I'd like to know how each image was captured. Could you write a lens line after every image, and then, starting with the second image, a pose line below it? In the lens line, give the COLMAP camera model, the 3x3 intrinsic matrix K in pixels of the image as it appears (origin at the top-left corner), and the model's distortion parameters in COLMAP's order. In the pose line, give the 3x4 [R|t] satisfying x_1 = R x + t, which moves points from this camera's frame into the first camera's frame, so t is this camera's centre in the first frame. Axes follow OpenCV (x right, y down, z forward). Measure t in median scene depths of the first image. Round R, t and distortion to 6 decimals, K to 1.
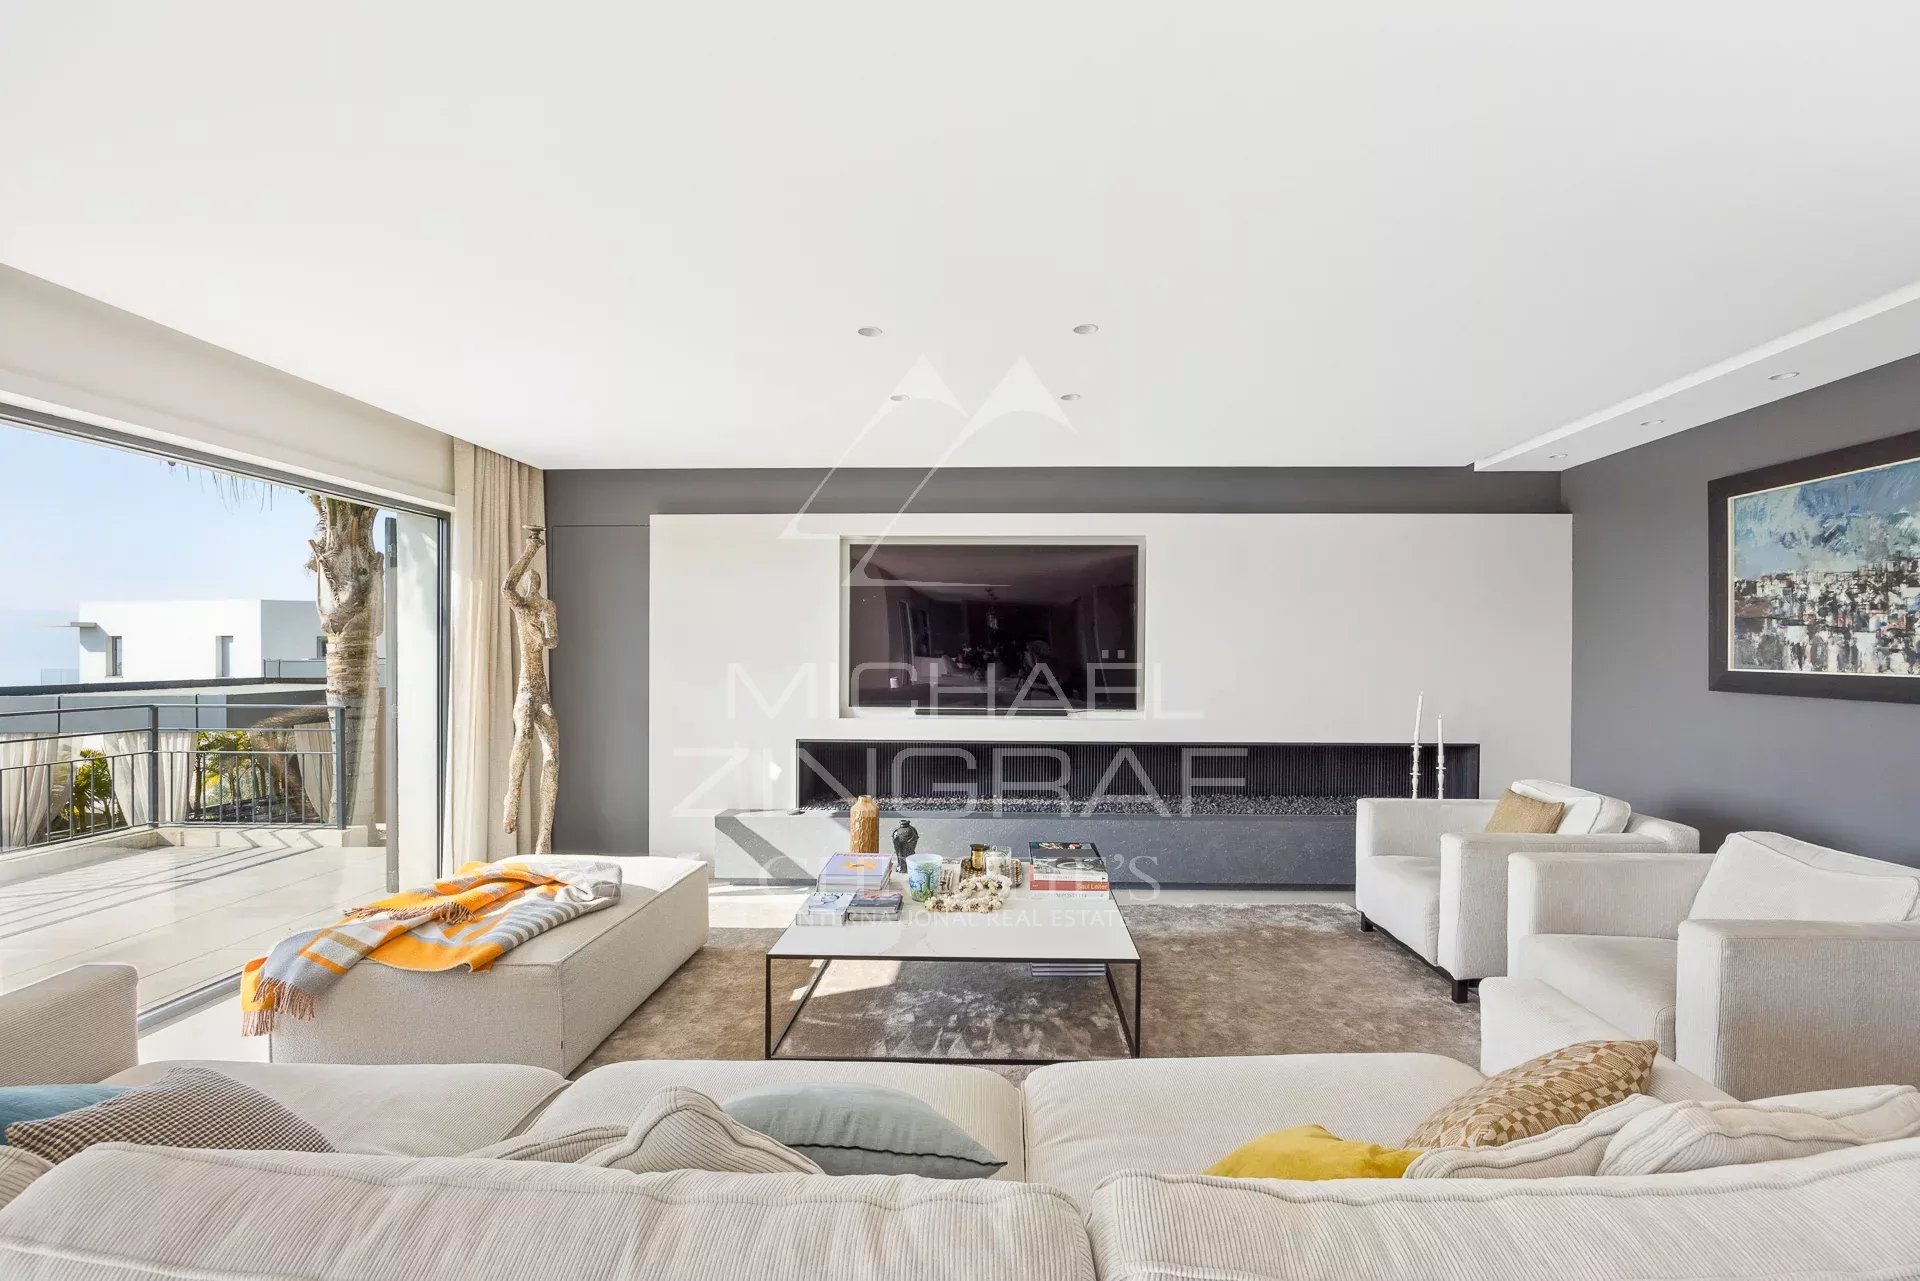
lens RADIAL K [[827.1, 0, 986.6], [0, 827.1, 647.8], [0, 0, 1]] dist [0.000215, -0.000020]
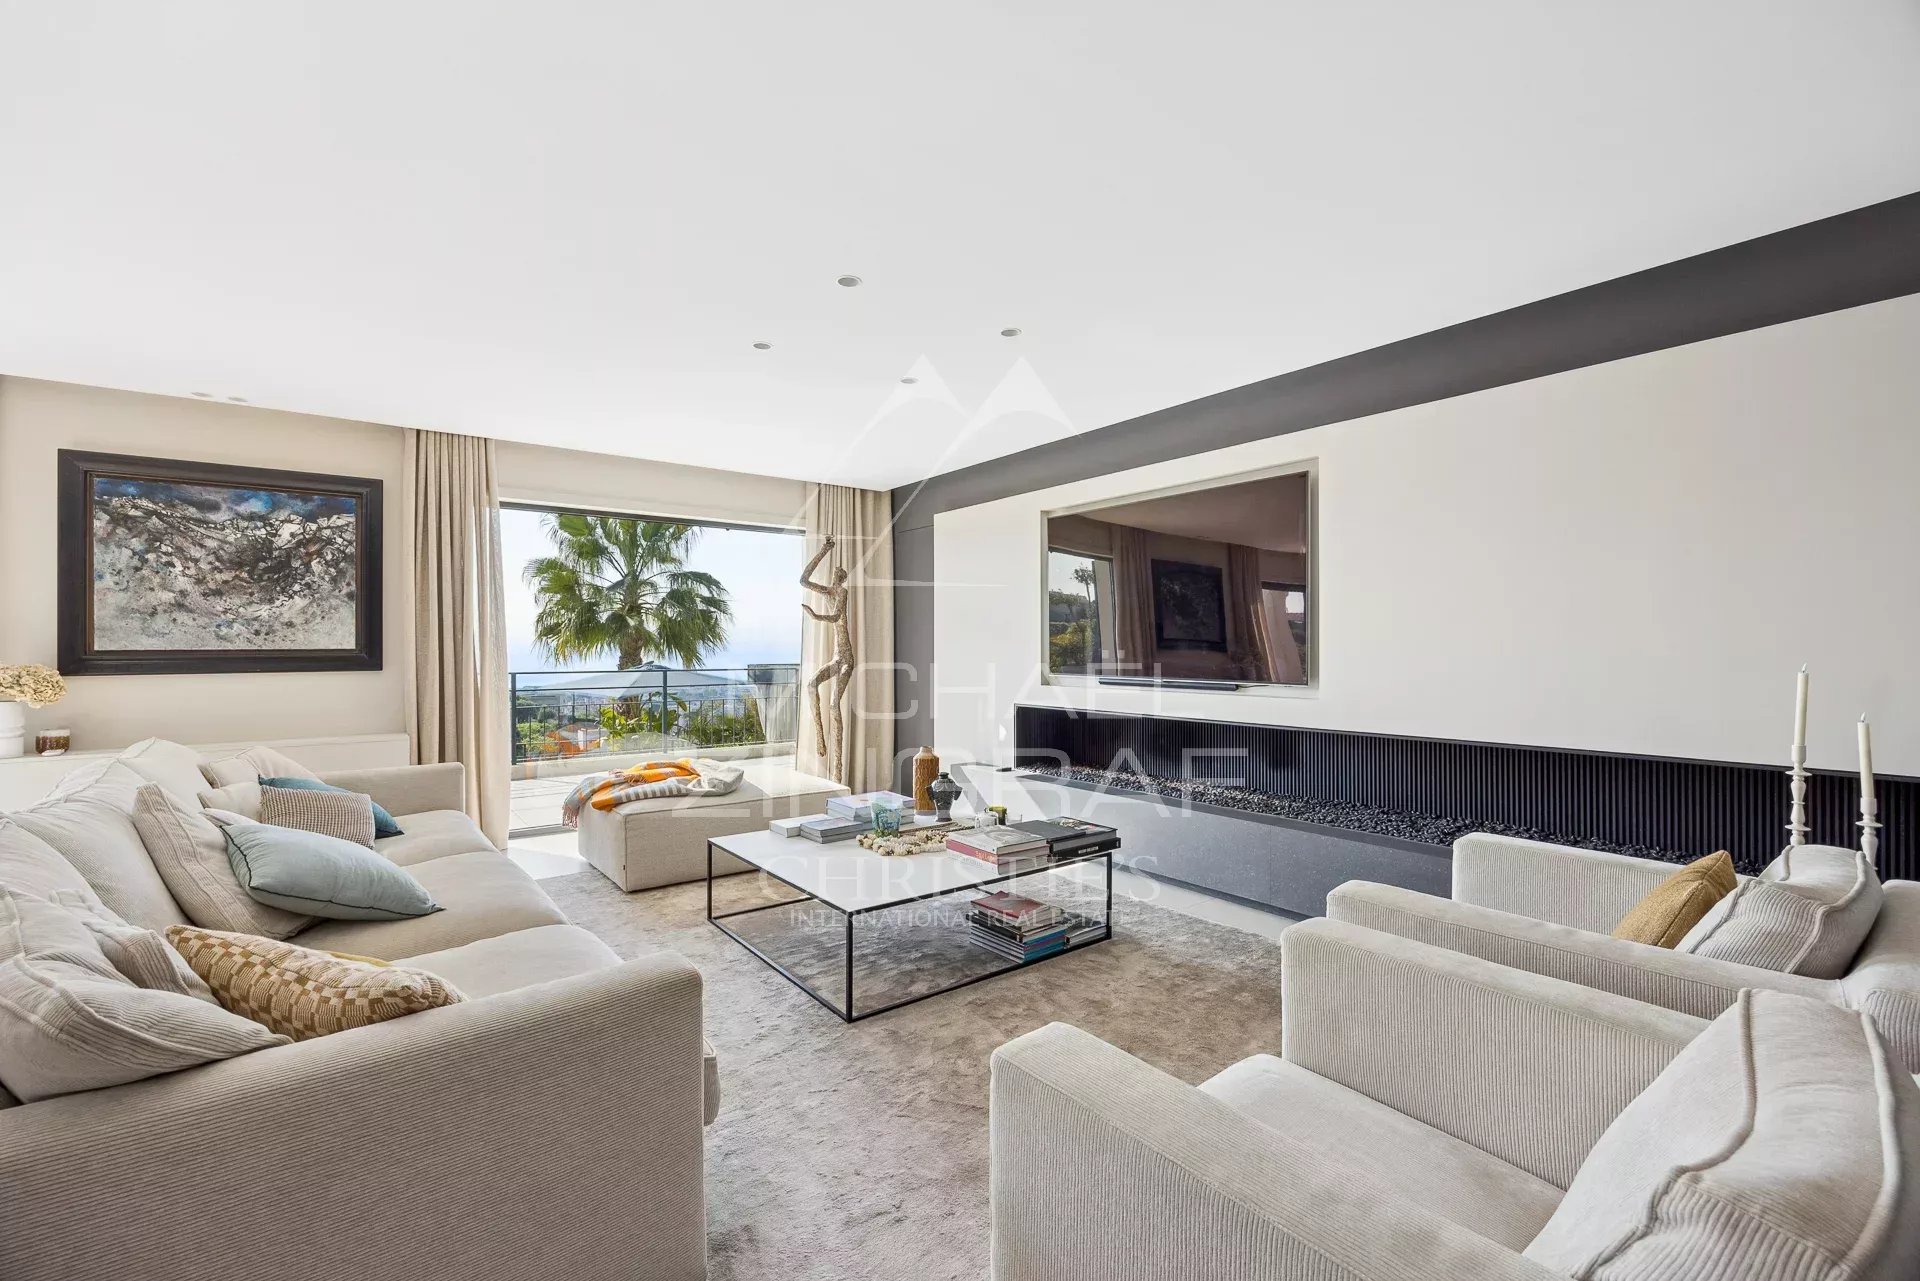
lens RADIAL K [[827.1, 0, 986.6], [0, 827.1, 647.8], [0, 0, 1]] dist [0.000215, -0.000020]
pose [[0.634759, -0.004800, -0.772696, 0.593543], [0.008122, 0.999967, 0.000460, 0.037595], [0.772668, -0.006568, 0.634777, 0.290523]]
